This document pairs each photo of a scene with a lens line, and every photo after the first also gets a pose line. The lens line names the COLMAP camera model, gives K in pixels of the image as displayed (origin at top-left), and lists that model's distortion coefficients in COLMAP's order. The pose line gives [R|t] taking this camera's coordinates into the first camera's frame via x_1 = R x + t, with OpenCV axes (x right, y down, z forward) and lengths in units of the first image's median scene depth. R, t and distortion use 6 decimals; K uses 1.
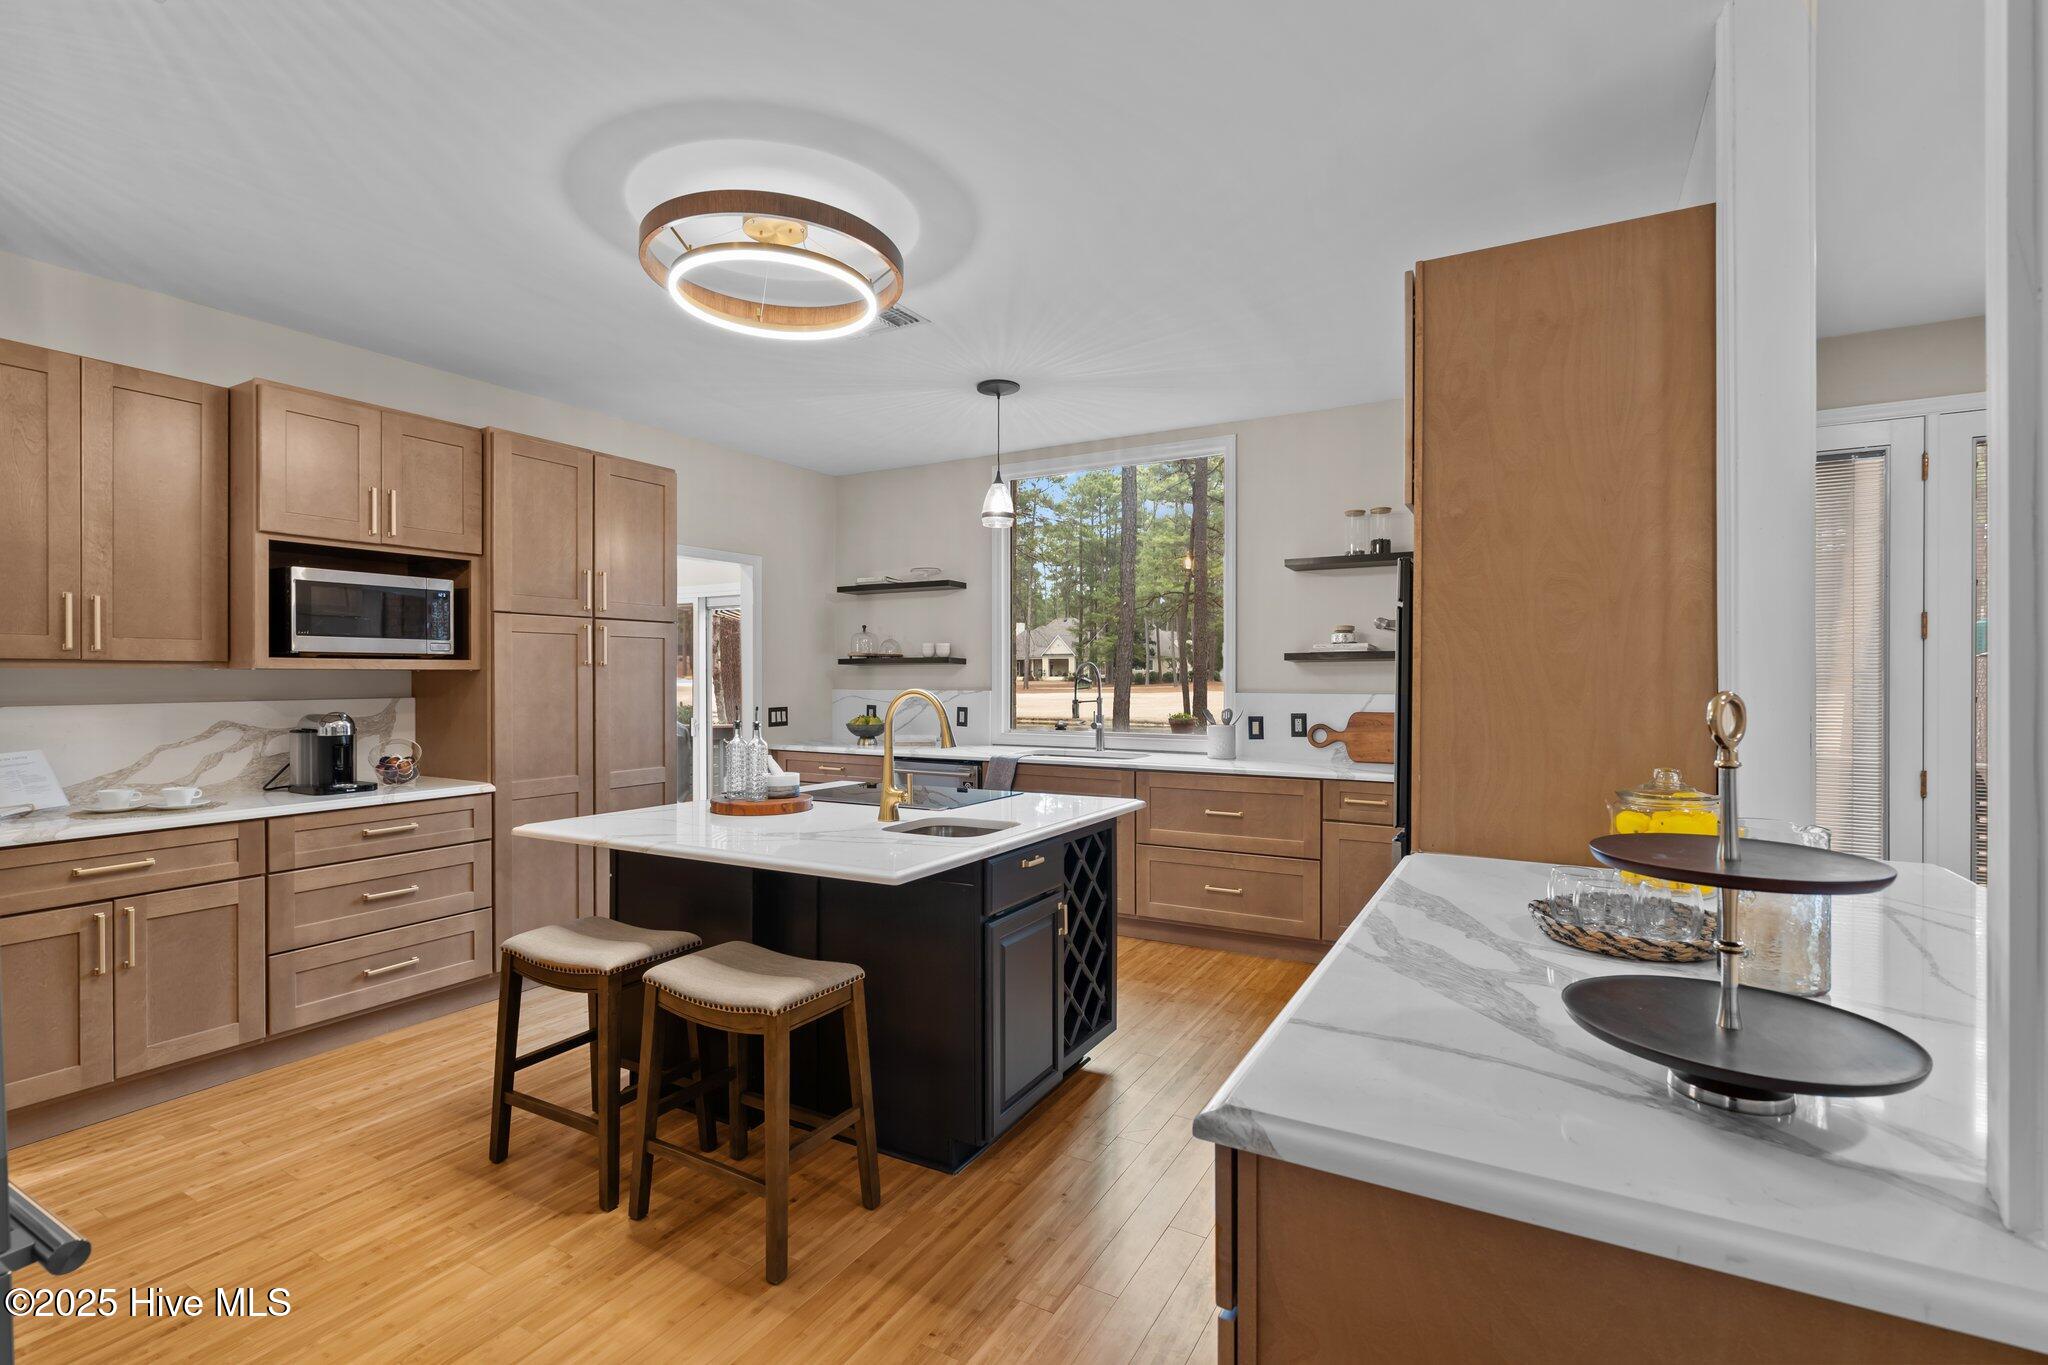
lens RADIAL K [[937.8, 0, 1034.5], [0, 937.8, 682.6], [0, 0, 1]] dist [-0.001809, -0.000086]
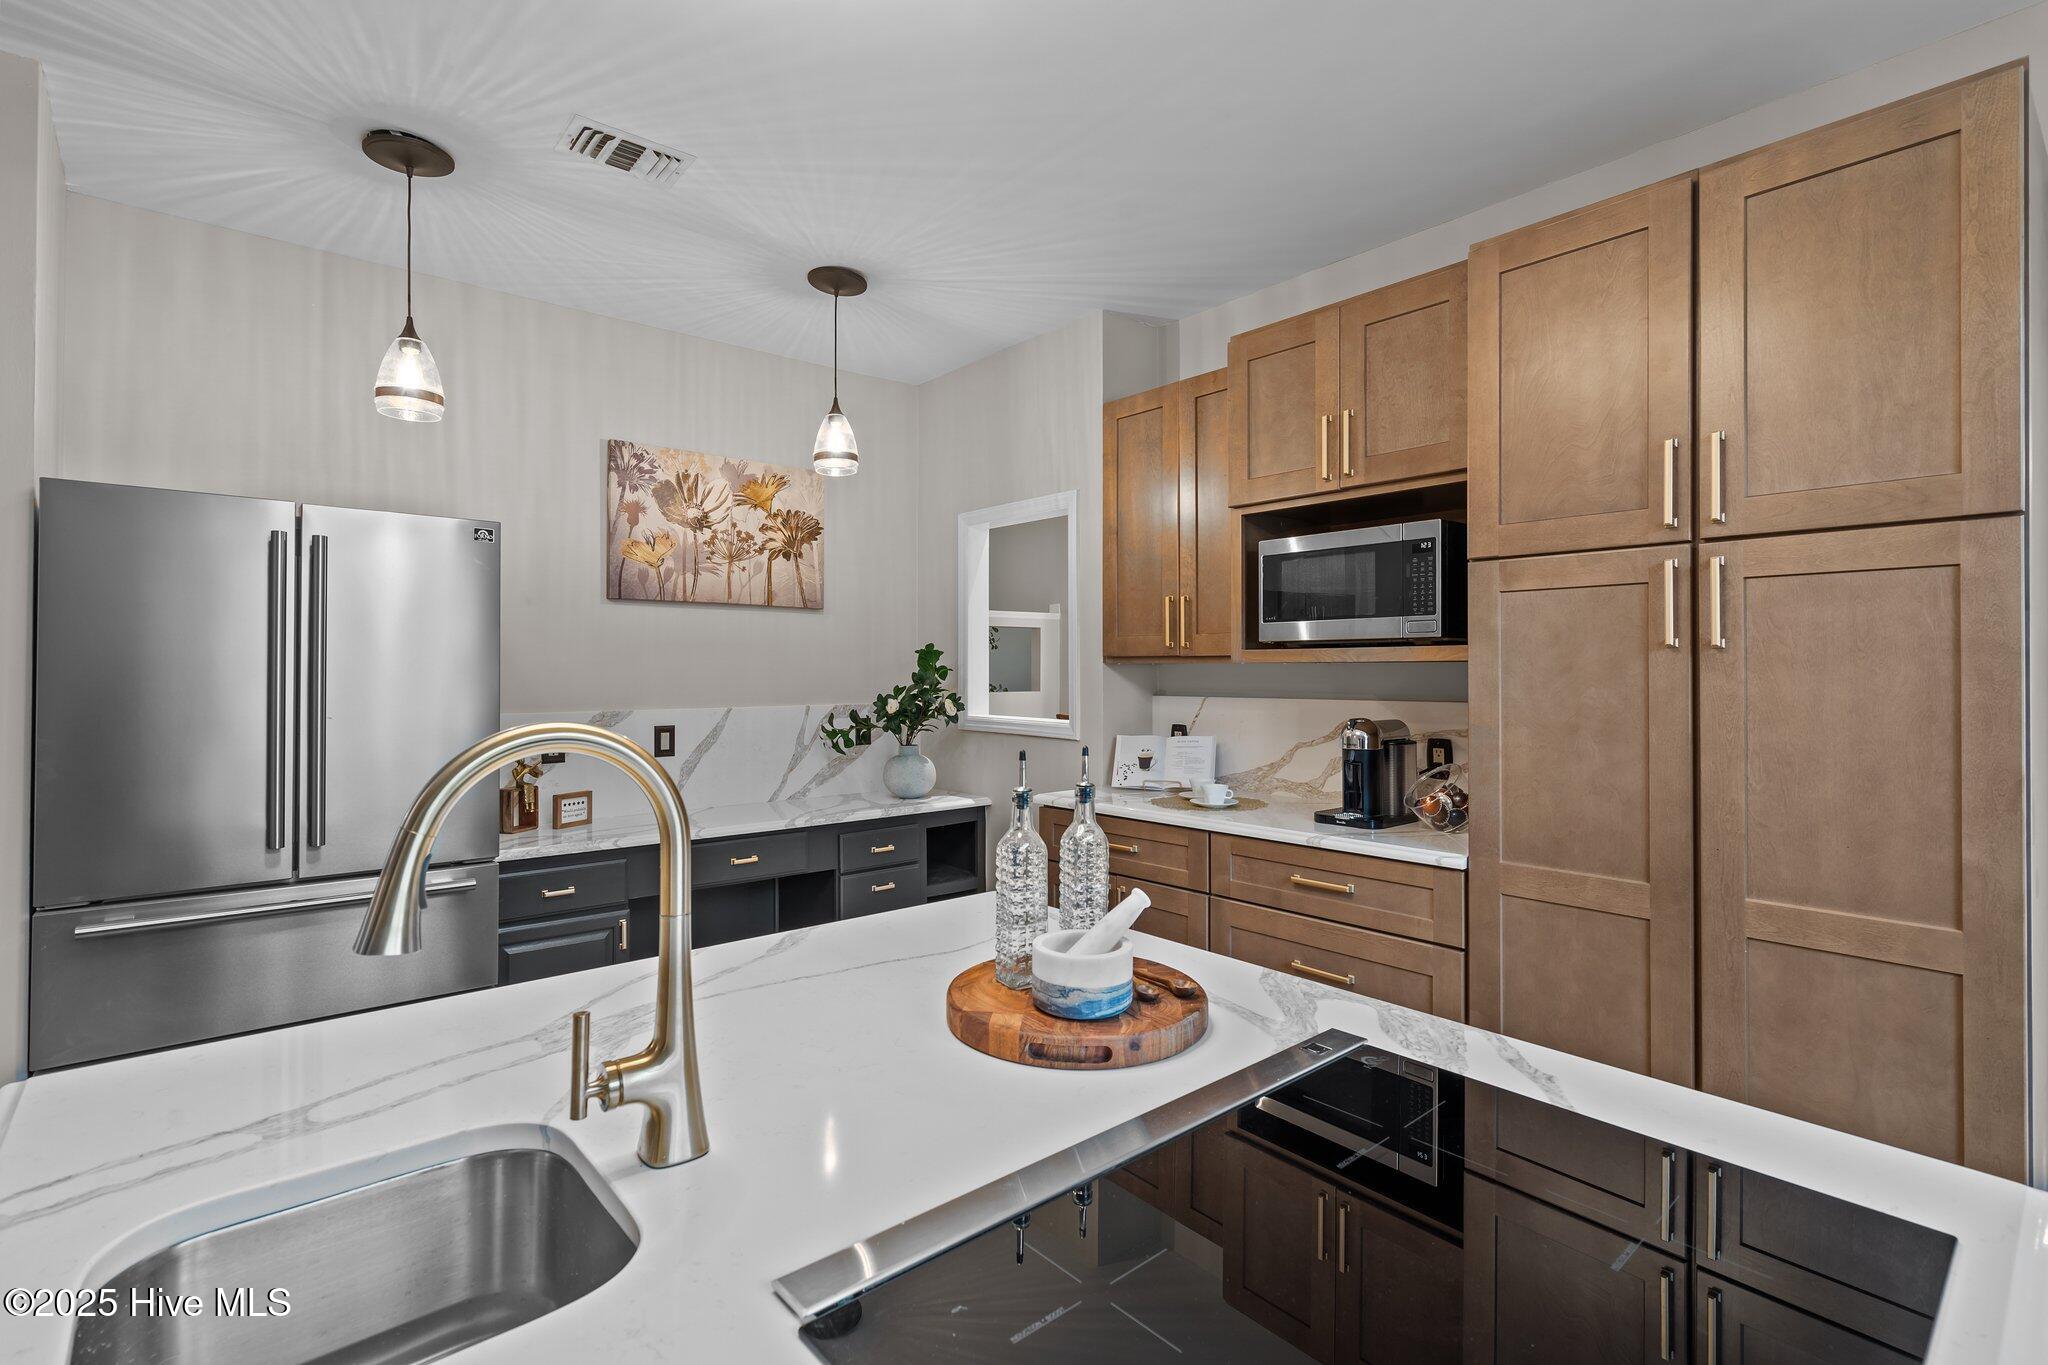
lens RADIAL K [[937.8, 0, 1025.3], [0, 937.8, 665.0], [0, 0, 1]] dist [-0.001809, -0.000086]
pose [[-0.346664, -0.006606, -0.937966, 0.032143], [-0.009185, 0.999951, -0.003648, -0.003166], [0.937944, 0.007351, -0.346708, 0.471136]]
